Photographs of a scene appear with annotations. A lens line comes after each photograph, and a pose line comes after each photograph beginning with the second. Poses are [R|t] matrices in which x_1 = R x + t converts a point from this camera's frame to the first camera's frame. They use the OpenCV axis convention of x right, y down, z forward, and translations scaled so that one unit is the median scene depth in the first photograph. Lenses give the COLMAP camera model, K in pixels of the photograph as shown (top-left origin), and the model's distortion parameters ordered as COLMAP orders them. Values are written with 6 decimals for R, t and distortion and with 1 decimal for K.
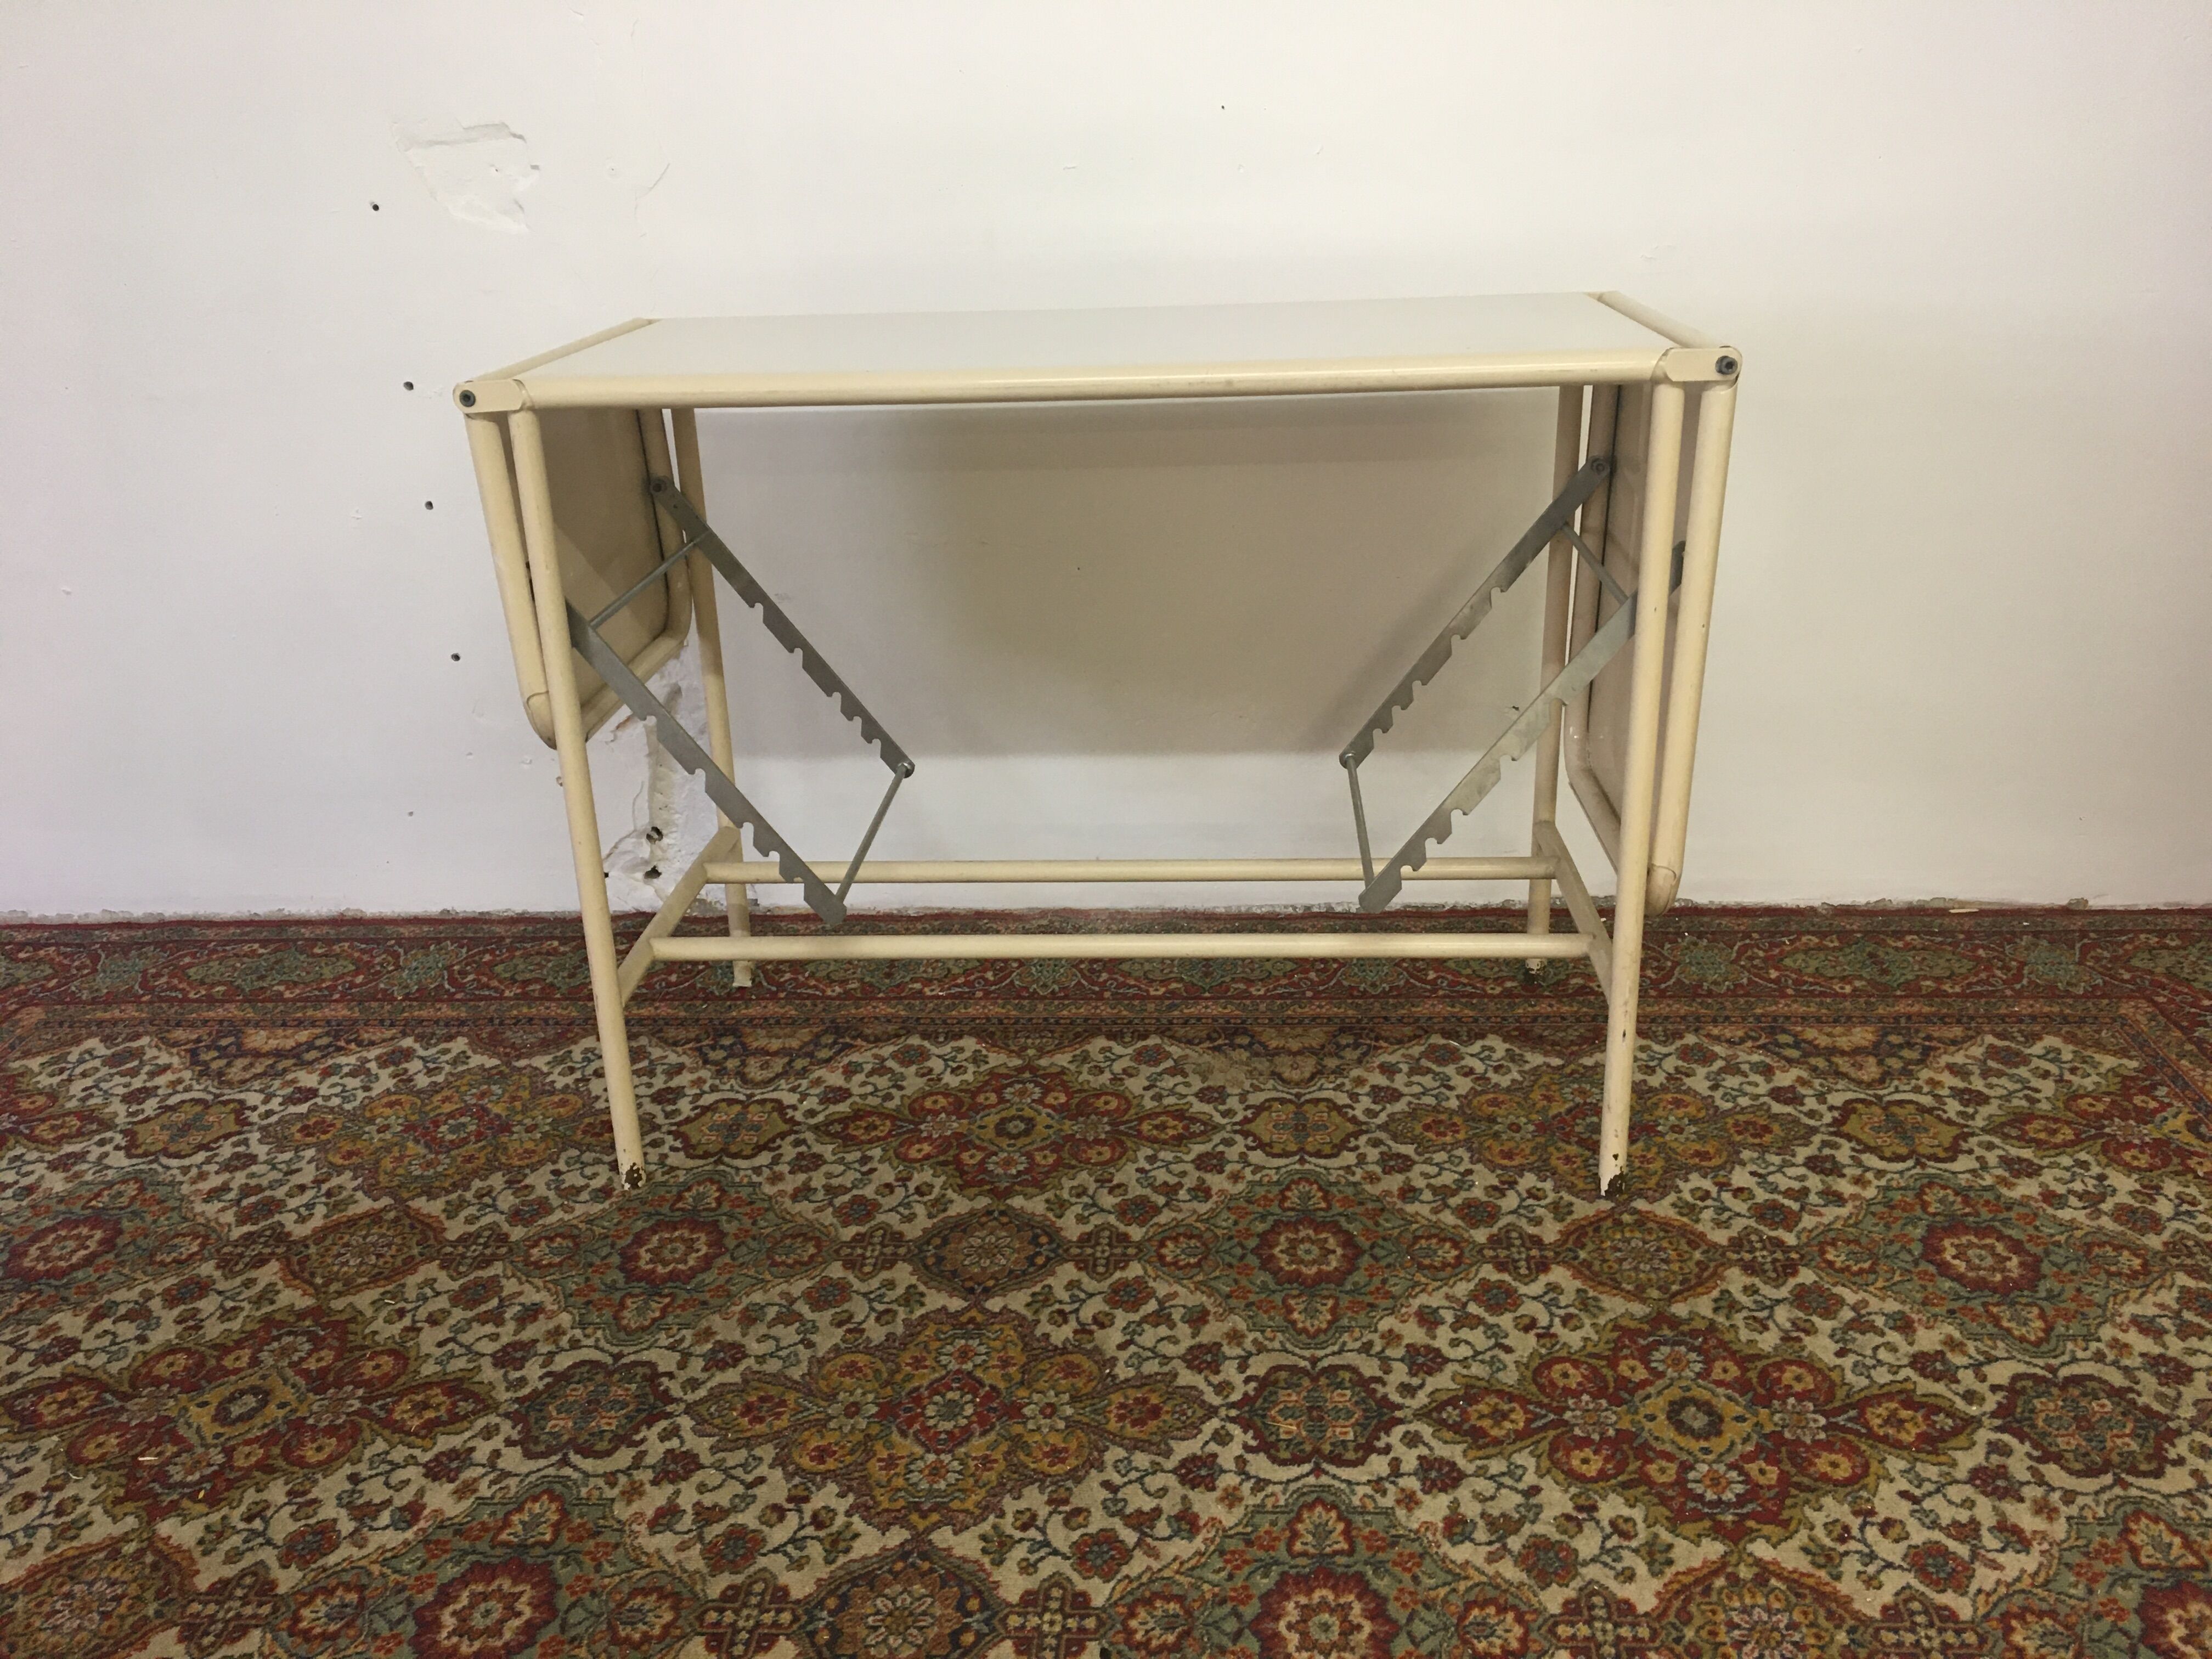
lens RADIAL K [[1882.7, 0, 1119.3], [0, 1882.7, 825.3], [0, 0, 1]] dist [0.072633, -0.085038]
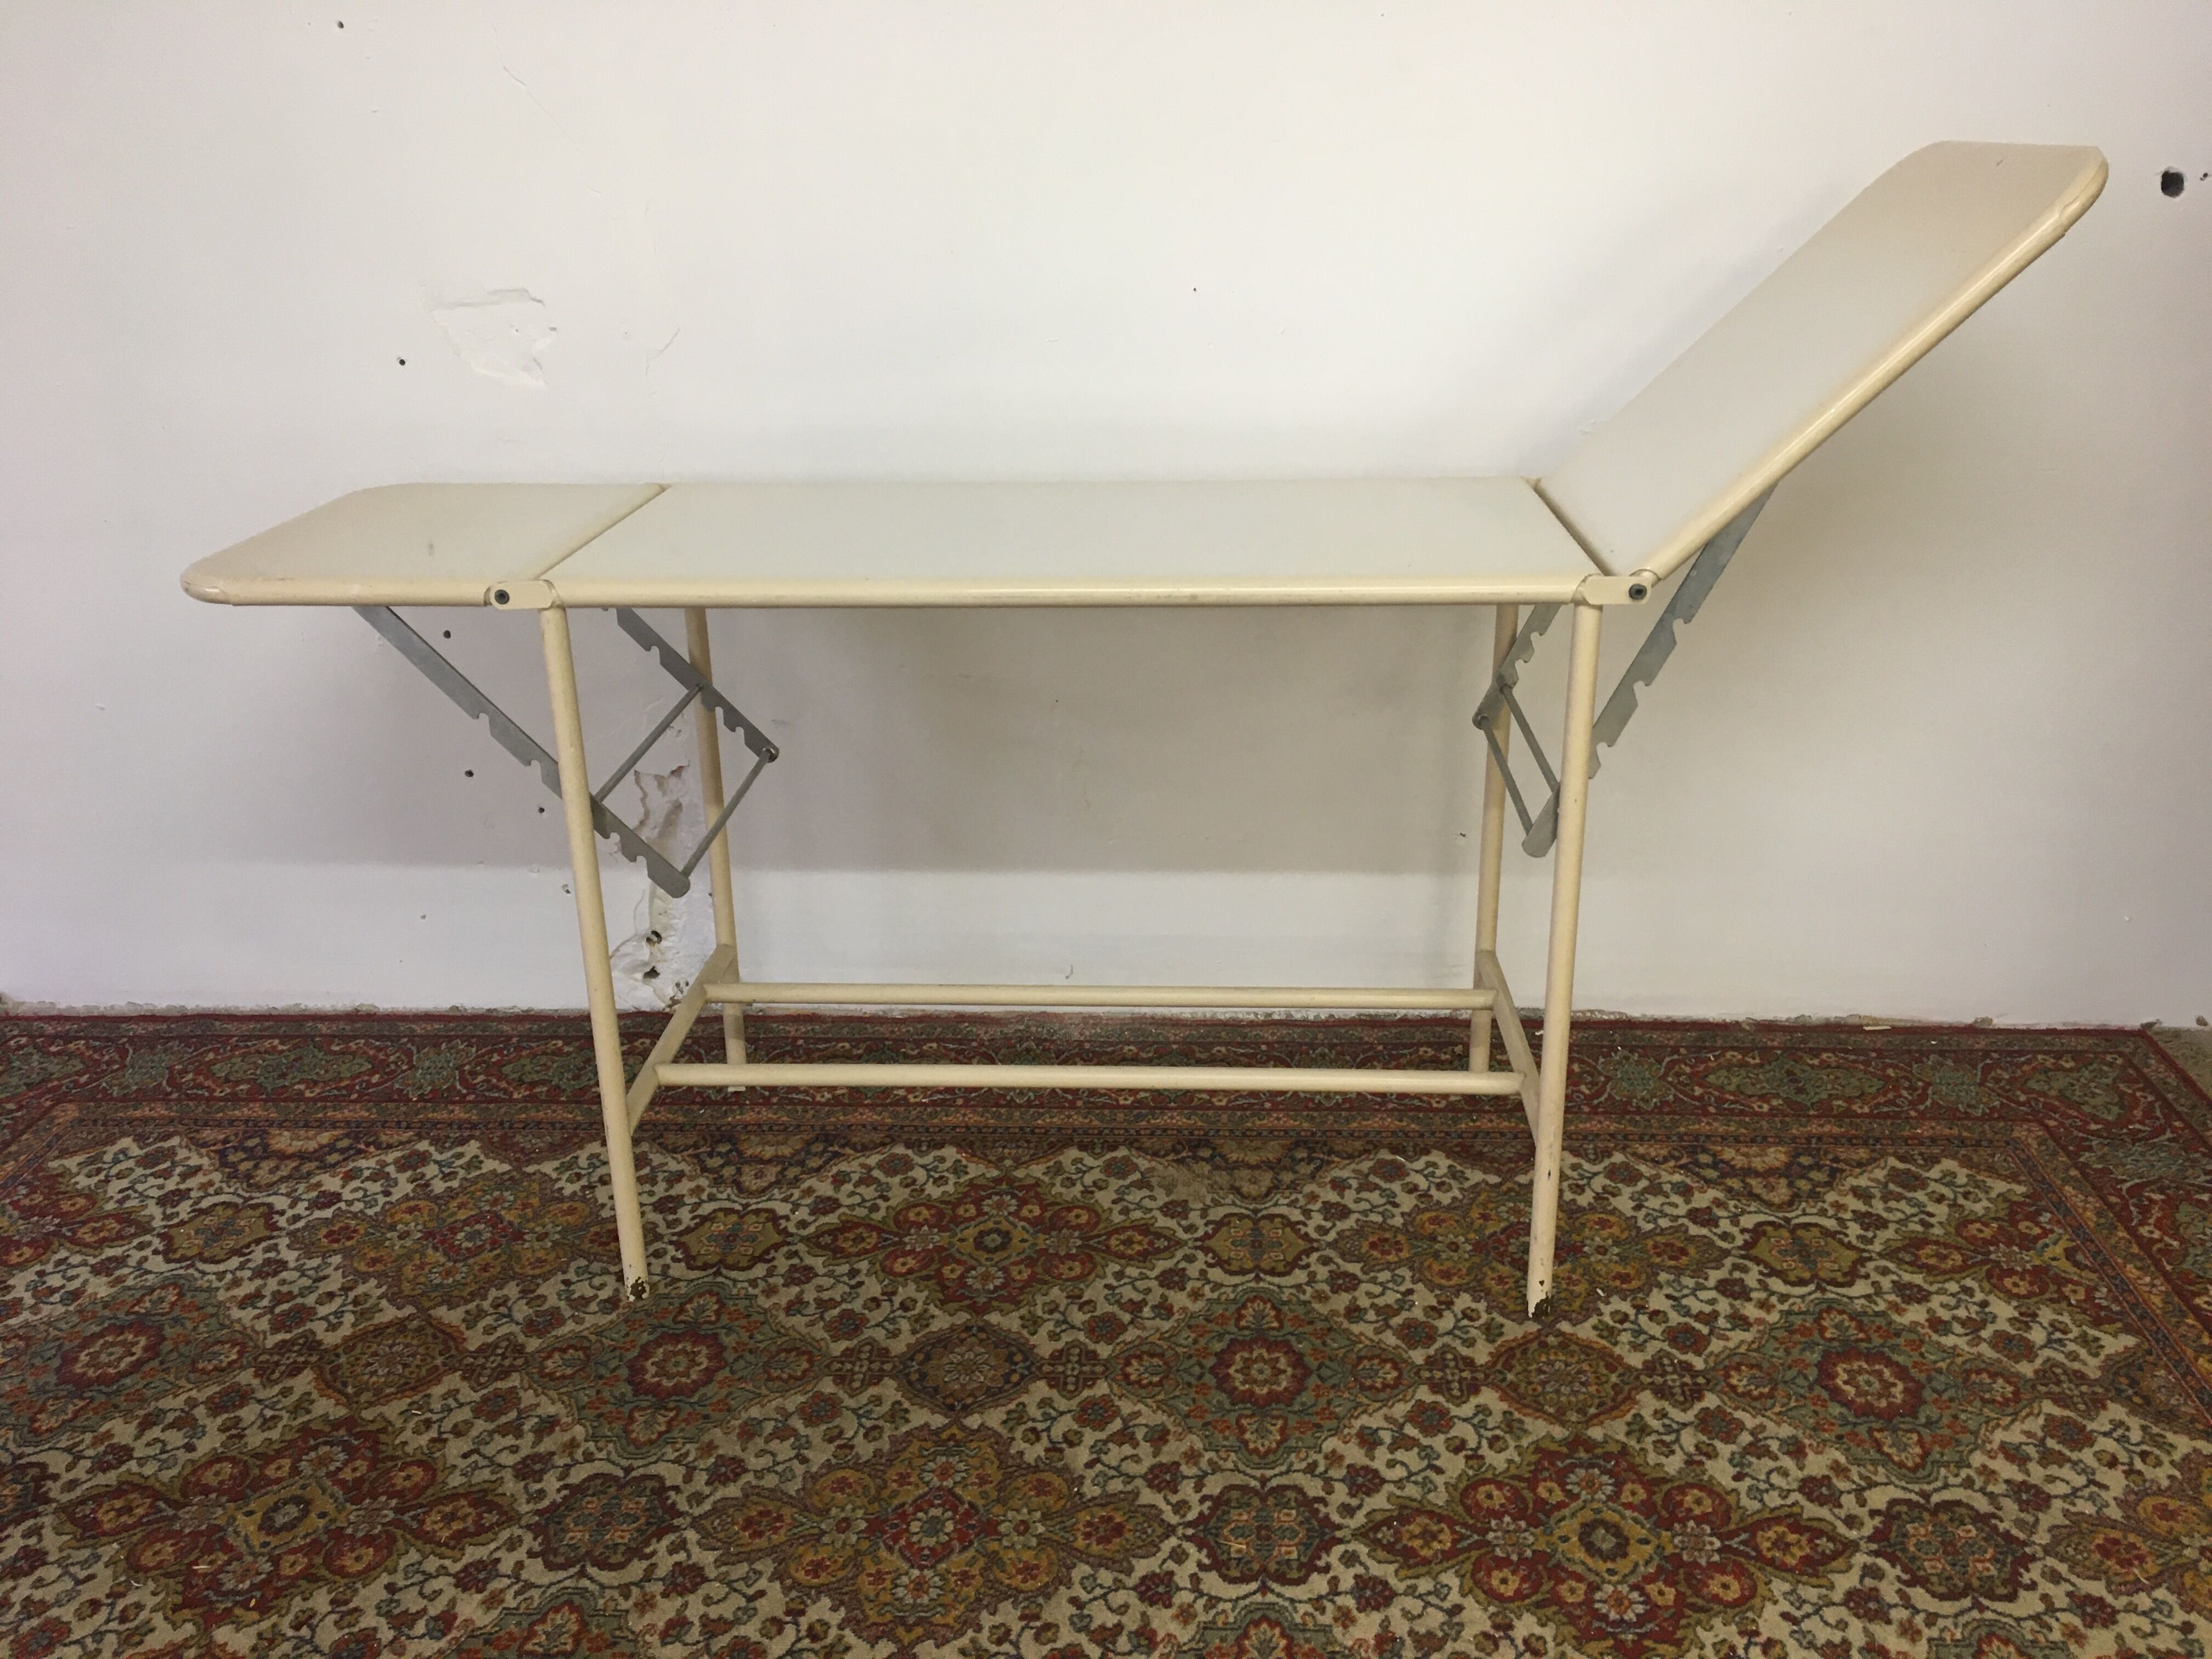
lens RADIAL K [[1882.7, 0, 1116.4], [0, 1882.7, 825.9], [0, 0, 1]] dist [0.072633, -0.085038]
pose [[0.999885, 0.009606, 0.011706, 0.000741], [-0.009590, 0.999953, -0.001389, -0.094107], [-0.011719, 0.001277, 0.999931, -0.101510]]
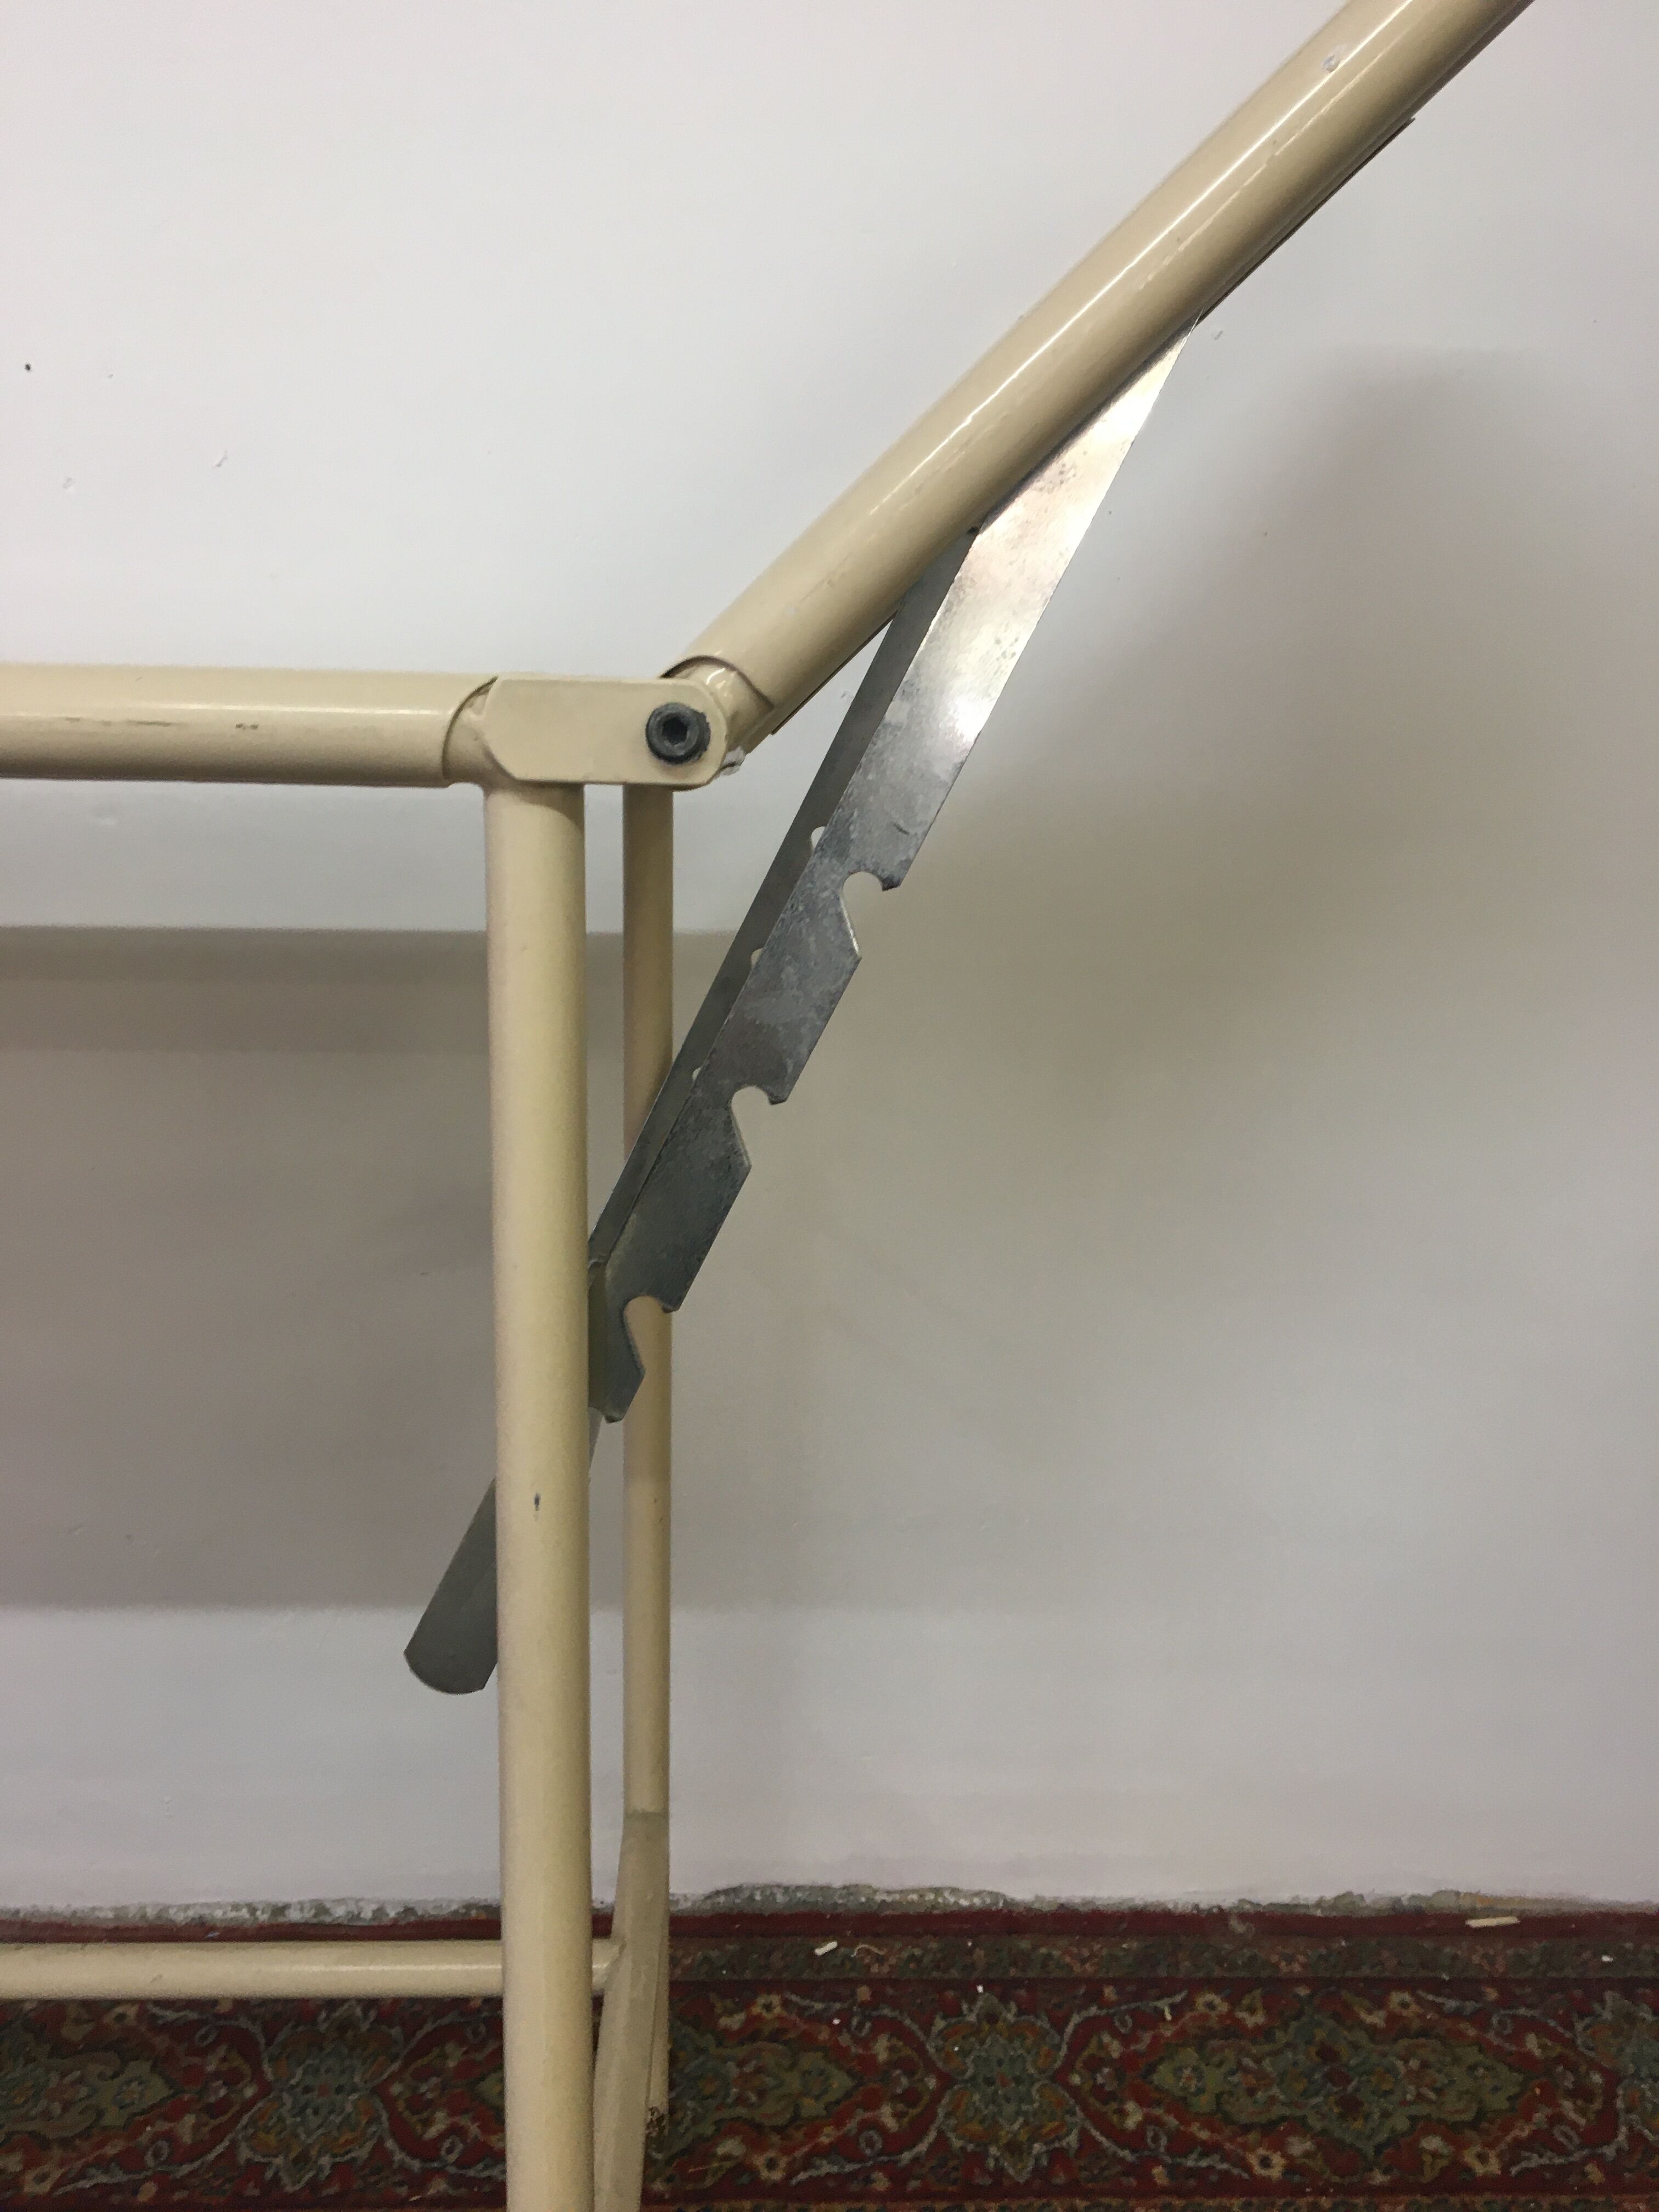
lens RADIAL K [[1882.7, 0, 835.9], [0, 1882.7, 1089.6], [0, 0, 1]] dist [0.072633, -0.085038]
pose [[0.994678, 0.028319, 0.099065, 0.296071], [-0.009027, 0.981742, -0.190001, -0.120212], [-0.102637, 0.188095, 0.976773, 0.666501]]
